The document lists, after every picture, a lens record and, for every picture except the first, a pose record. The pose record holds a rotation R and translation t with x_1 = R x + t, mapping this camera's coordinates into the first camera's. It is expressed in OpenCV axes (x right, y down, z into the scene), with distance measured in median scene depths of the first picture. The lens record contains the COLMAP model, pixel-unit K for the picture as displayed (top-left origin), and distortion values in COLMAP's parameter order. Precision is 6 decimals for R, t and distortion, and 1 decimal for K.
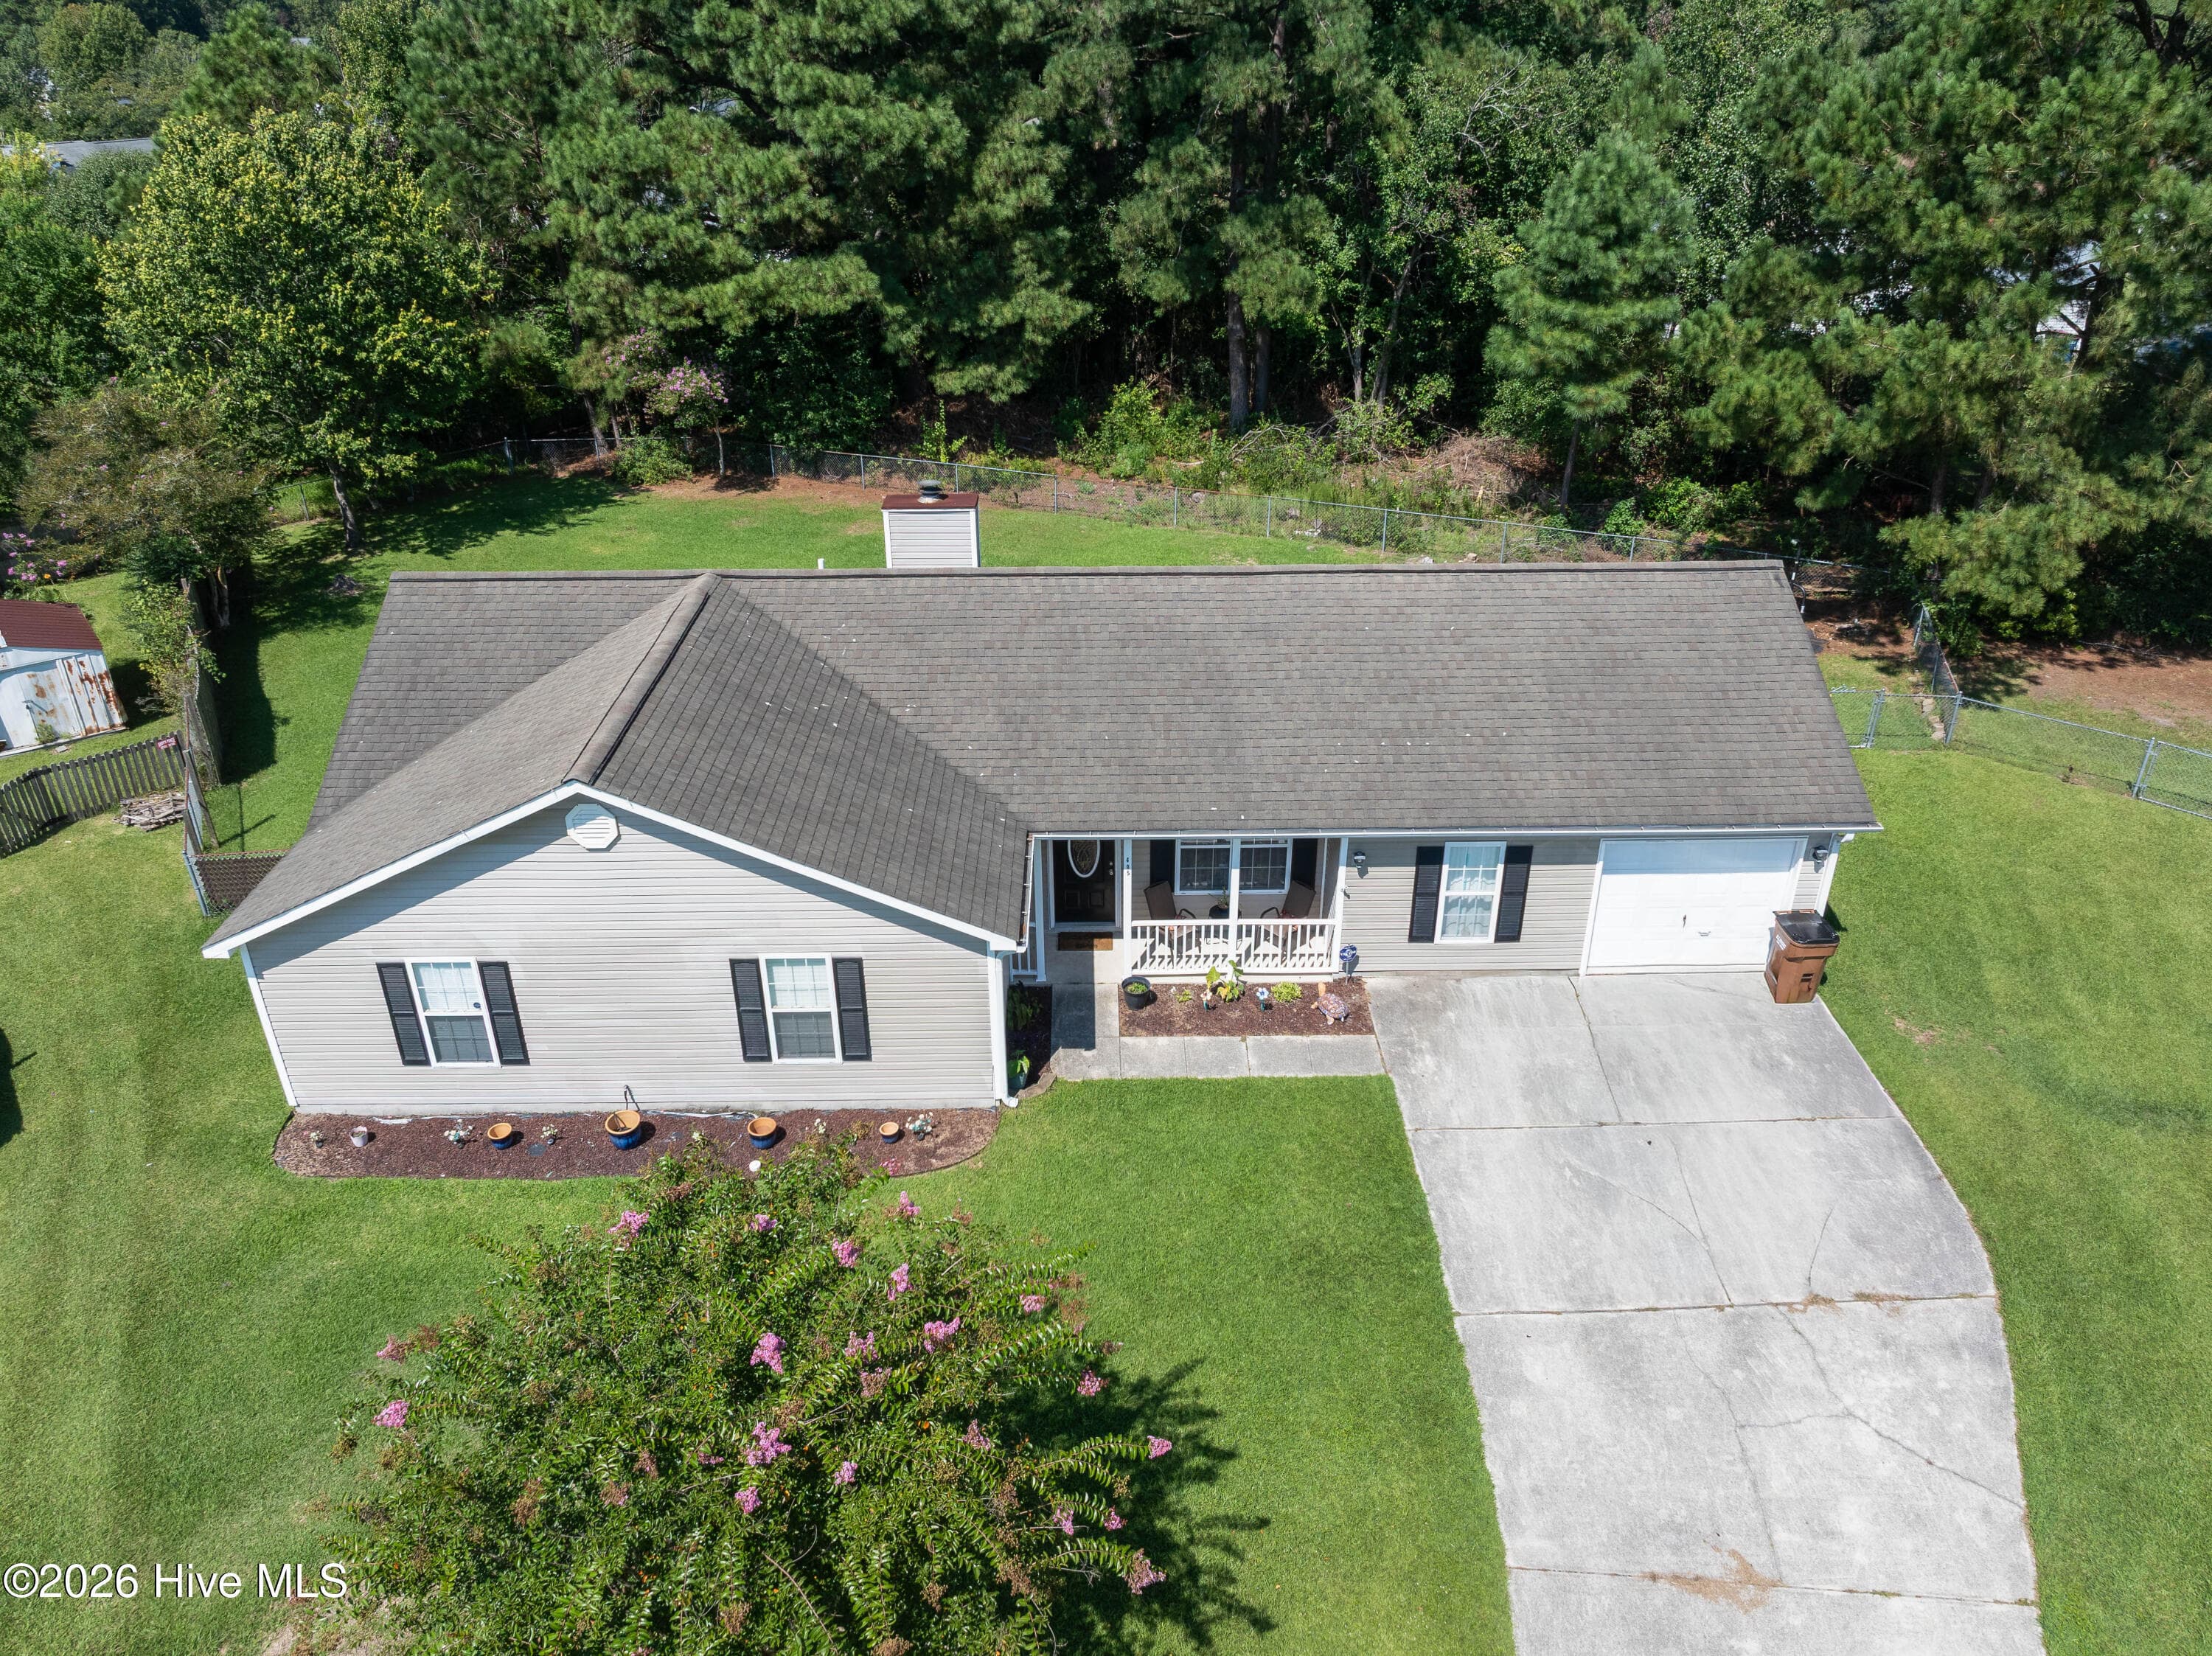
lens RADIAL K [[1552.0, 0, 1114.8], [0, 1552.0, 809.8], [0, 0, 1]] dist [-0.040048, 0.001079]
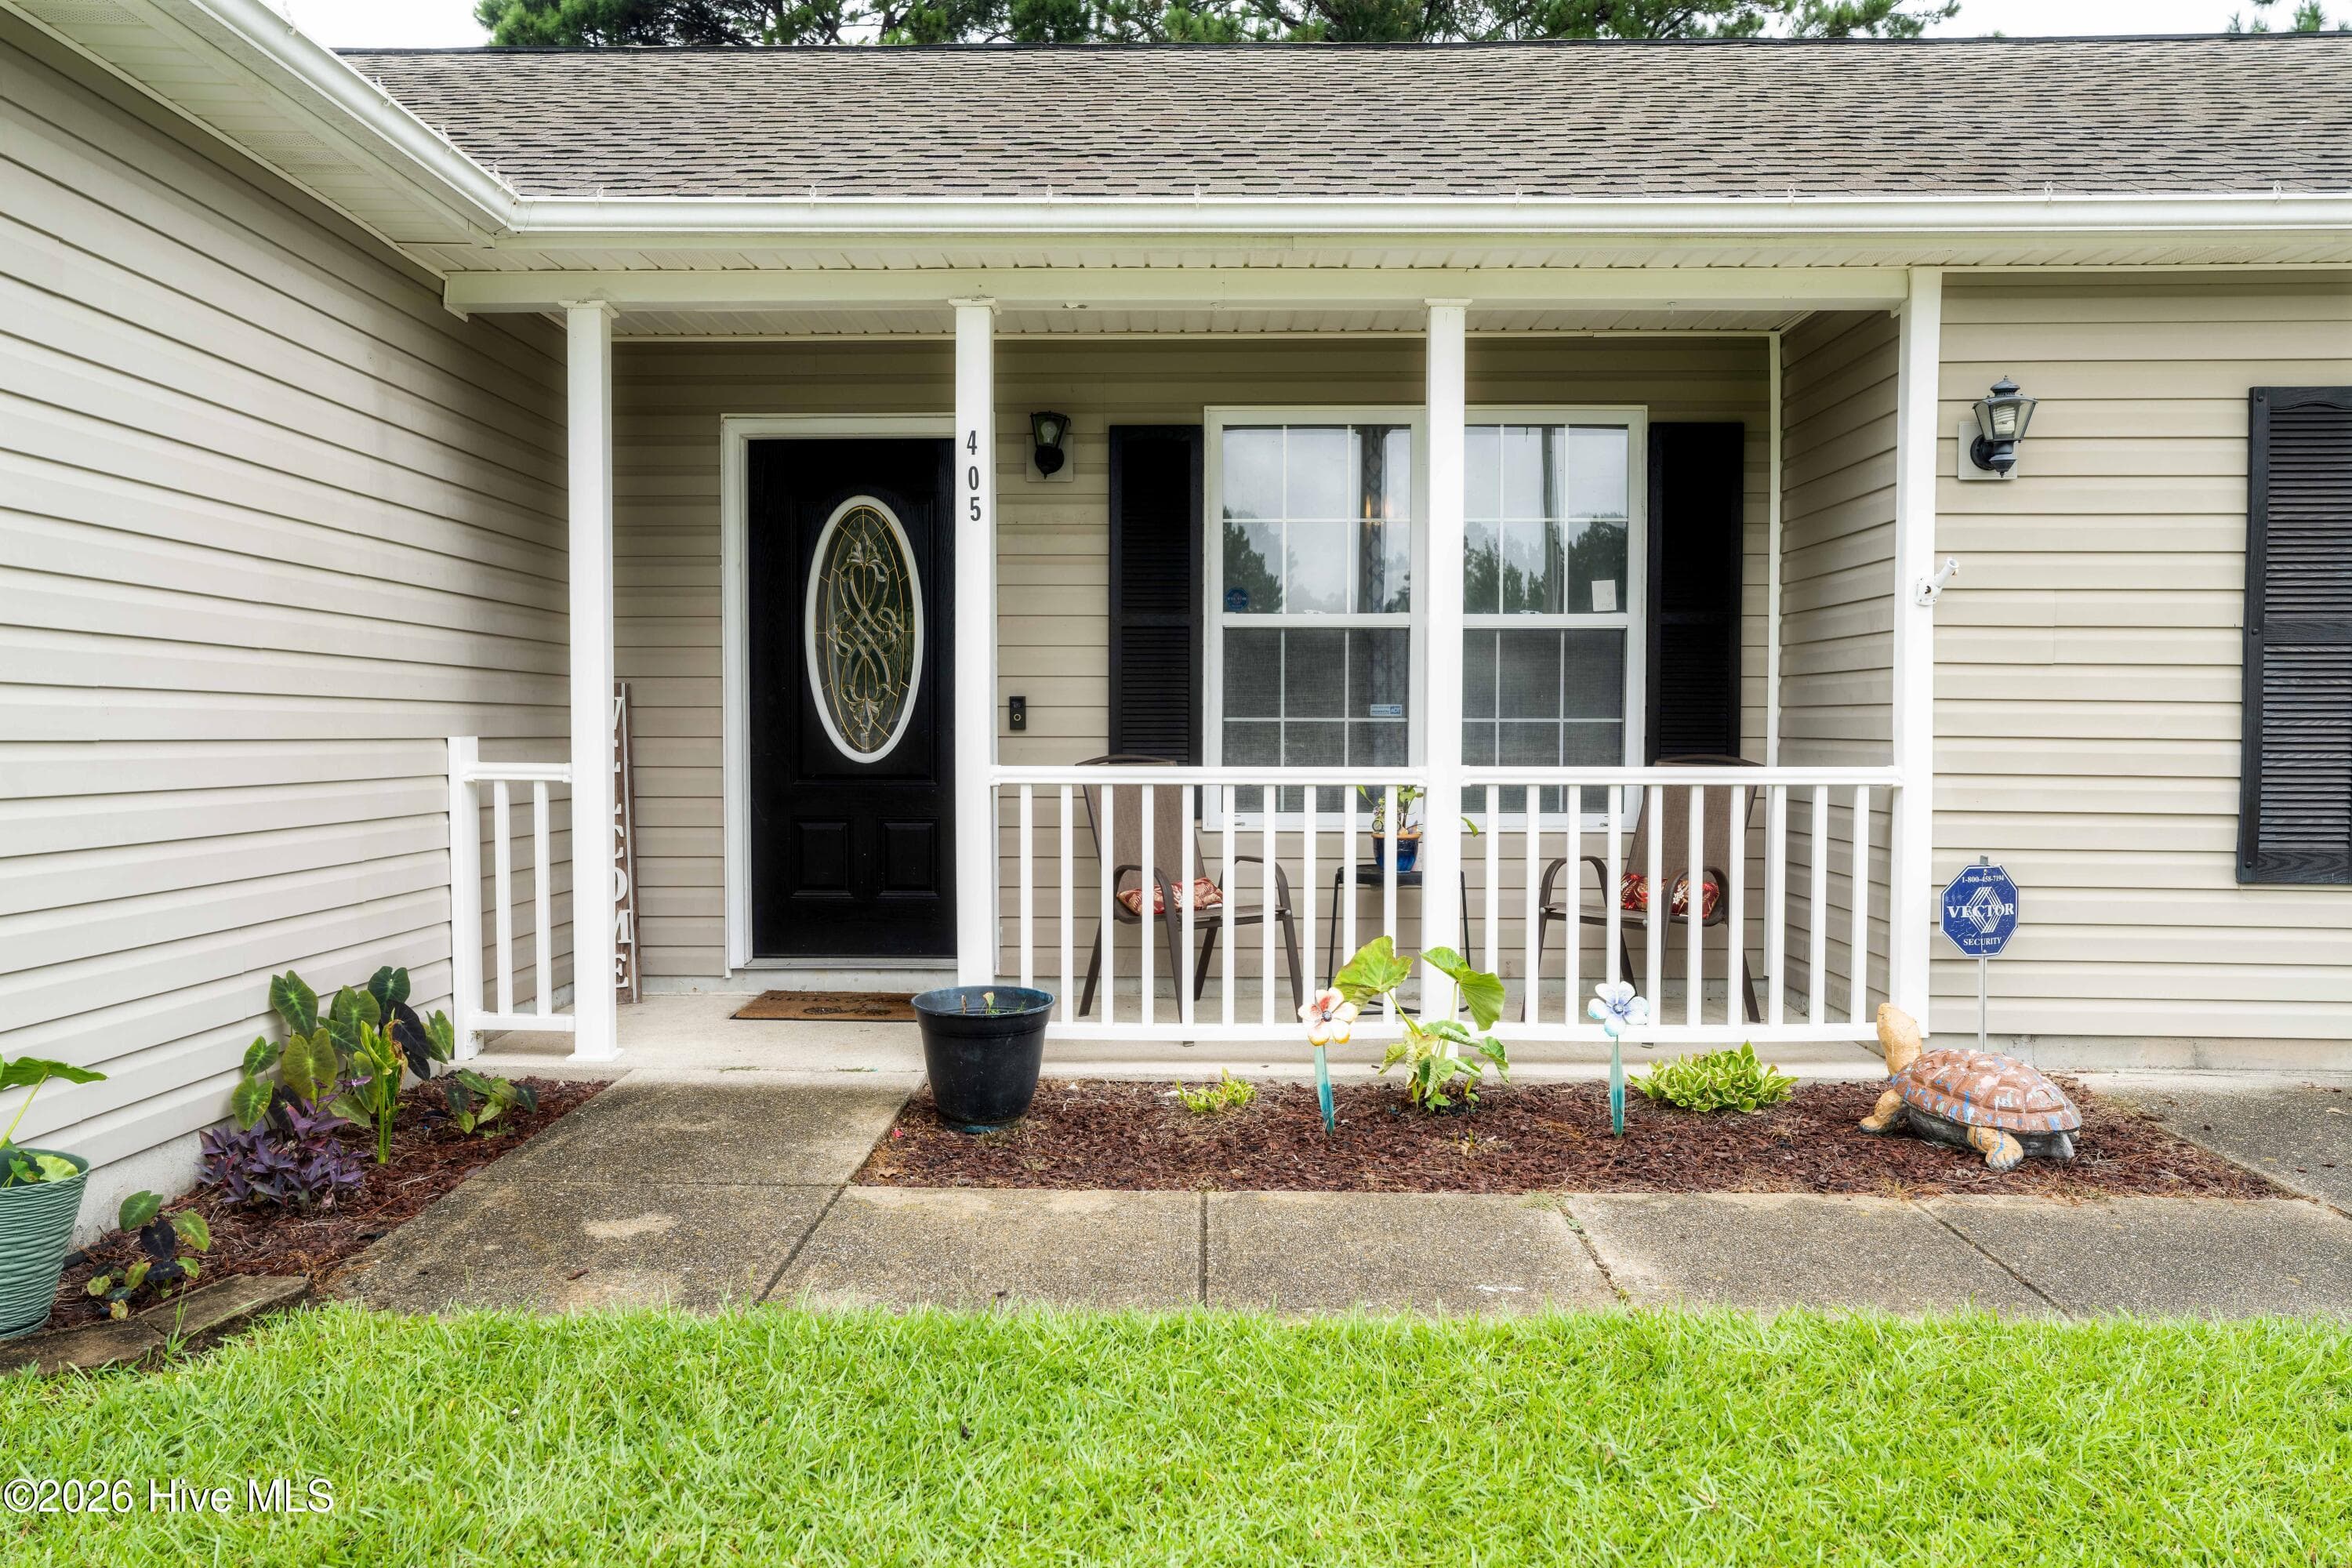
lens RADIAL K [[1716.7, 0, 1161.7], [0, 1716.7, 791.7], [0, 0, 1]] dist [0.002528, 0.002202]
pose [[0.999192, 0.004061, -0.039980, 0.033108], [-0.021102, 0.899695, -0.436009, 0.133187], [0.034200, 0.436500, 0.899054, 0.556990]]
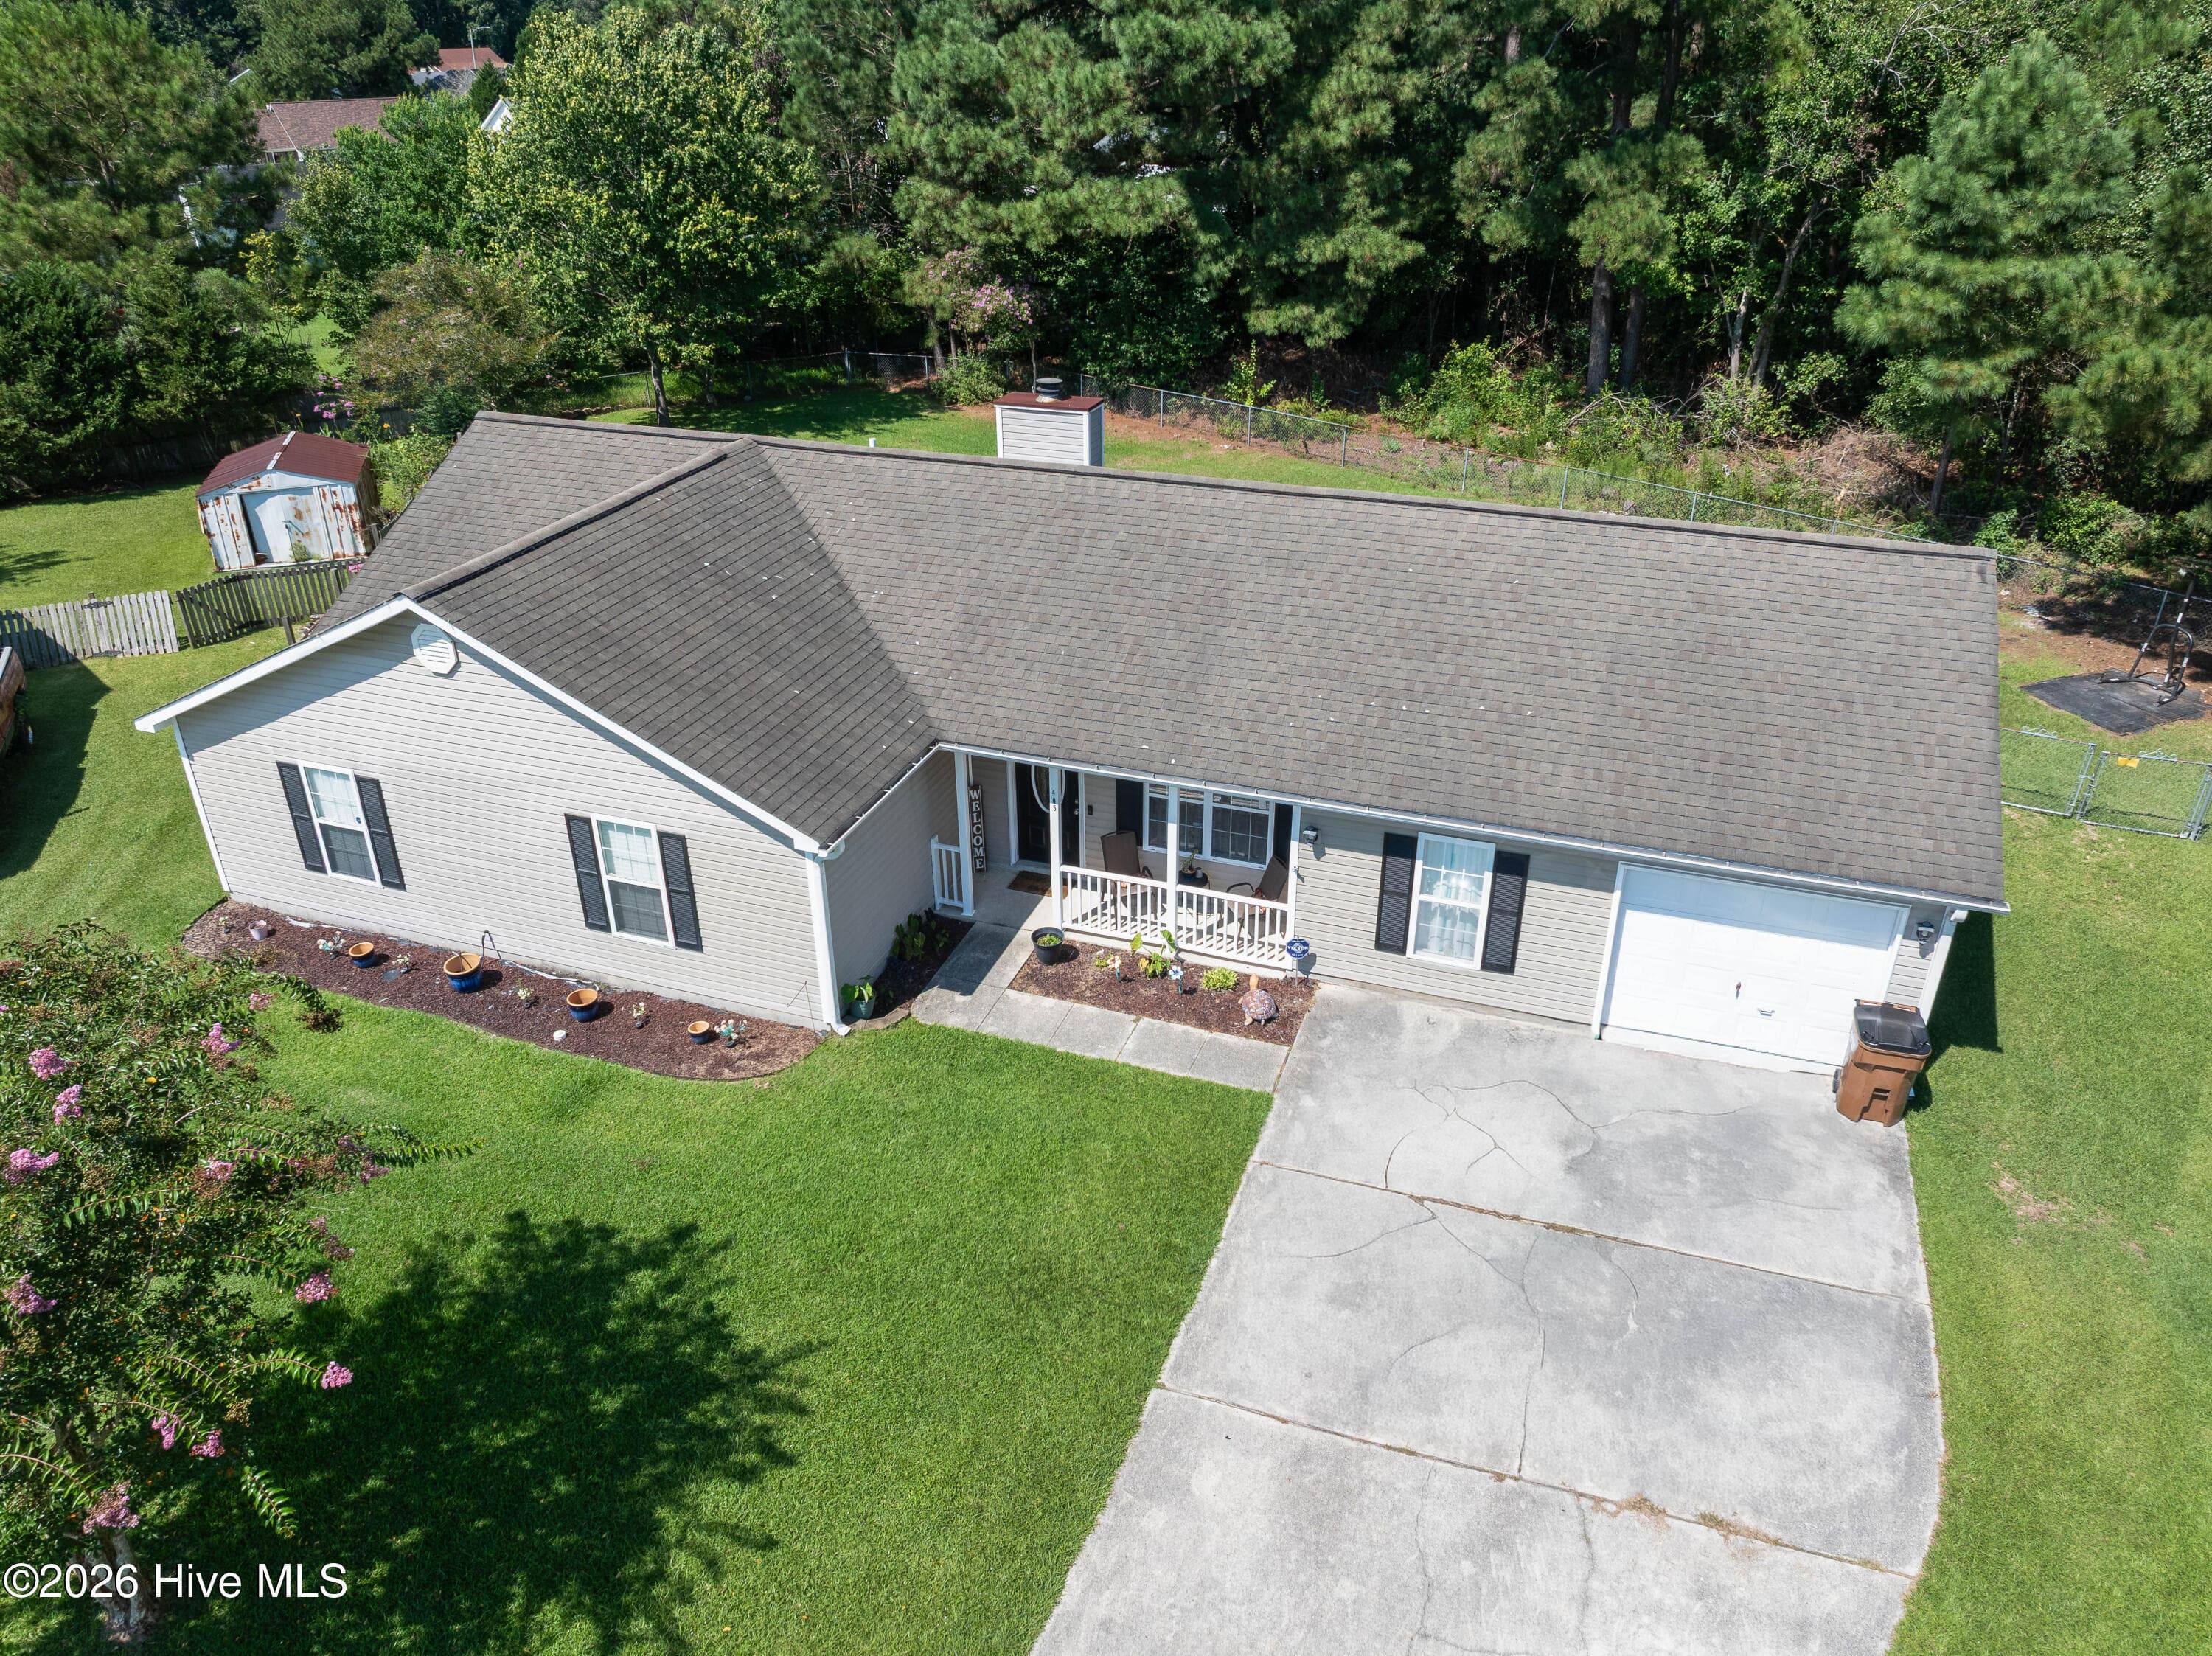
lens RADIAL K [[1552.0, 0, 1114.8], [0, 1552.0, 809.8], [0, 0, 1]] dist [-0.040048, 0.001079]
pose [[0.937526, 0.160546, -0.308658, 0.218940], [-0.159987, 0.986742, 0.027298, 0.008926], [0.308948, 0.023788, 0.950781, 0.126654]]
